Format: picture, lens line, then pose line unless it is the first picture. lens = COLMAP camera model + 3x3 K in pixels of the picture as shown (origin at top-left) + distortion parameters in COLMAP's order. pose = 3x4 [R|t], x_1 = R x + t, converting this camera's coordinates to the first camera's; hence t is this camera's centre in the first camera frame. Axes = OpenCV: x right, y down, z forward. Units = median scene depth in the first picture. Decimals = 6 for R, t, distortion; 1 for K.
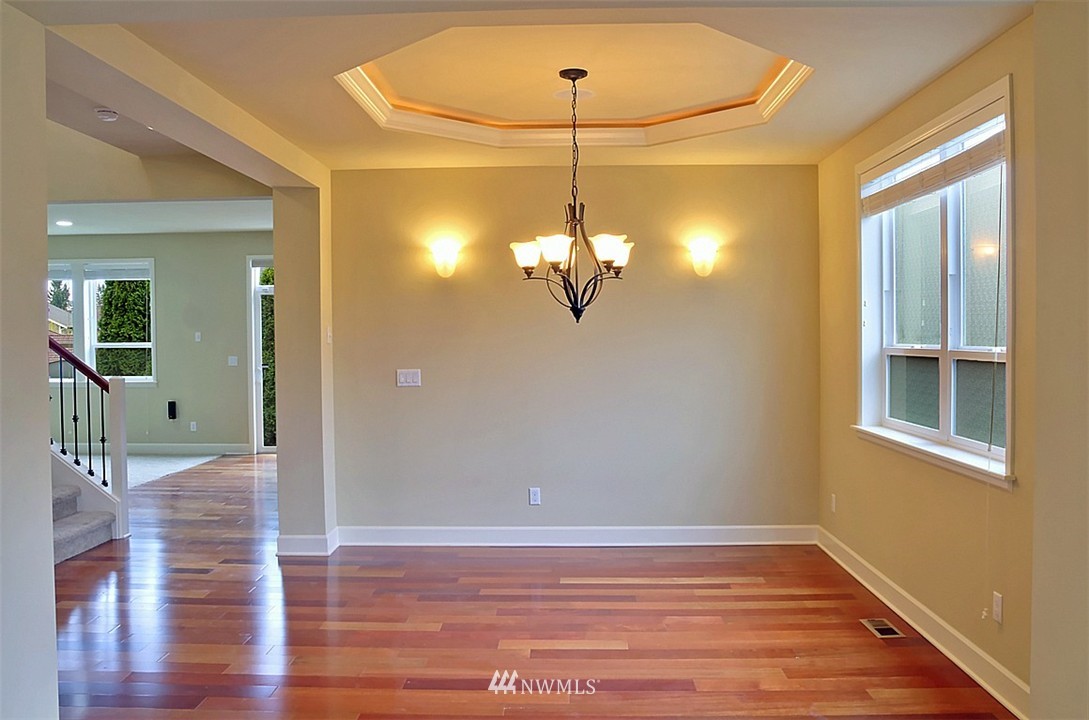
lens RADIAL K [[952.1, 0, 544.5], [0, 952.1, 360.0], [0, 0, 1]] dist [-0.006854, 0.001814]
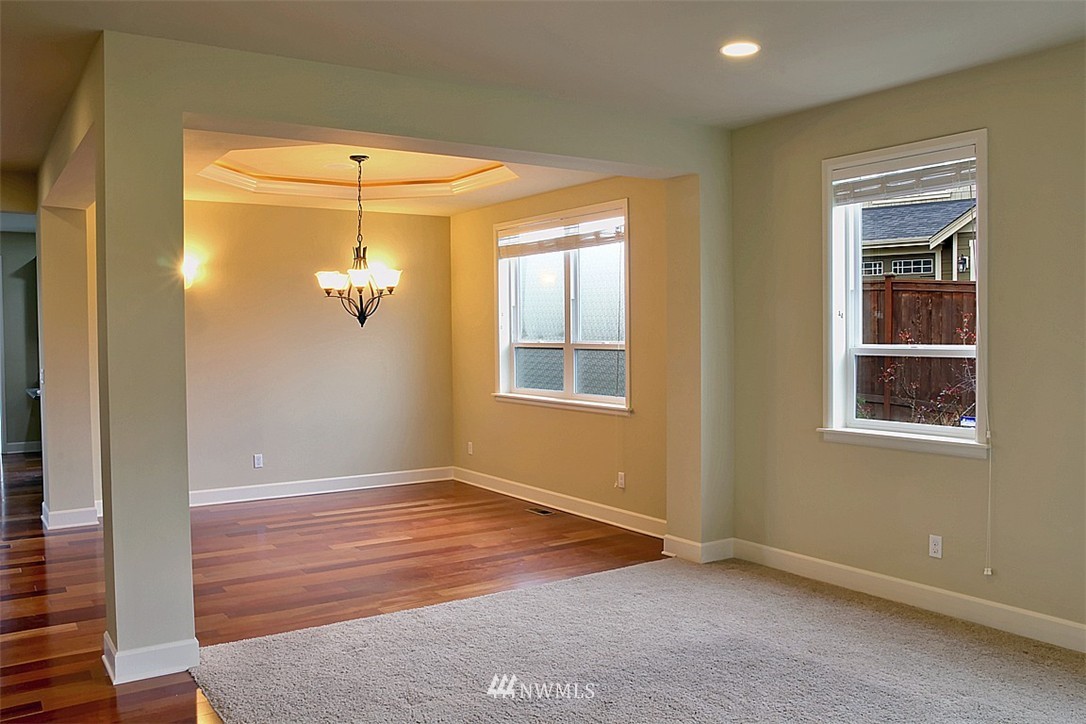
lens RADIAL K [[923.3, 0, 543.0], [0, 923.3, 362.0], [0, 0, 1]] dist [0.000496, -0.000105]
pose [[0.826614, -0.021227, 0.562370, -0.532616], [0.017333, 0.999775, 0.012260, 0.001720], [-0.562503, -0.000386, 0.826795, -0.332211]]
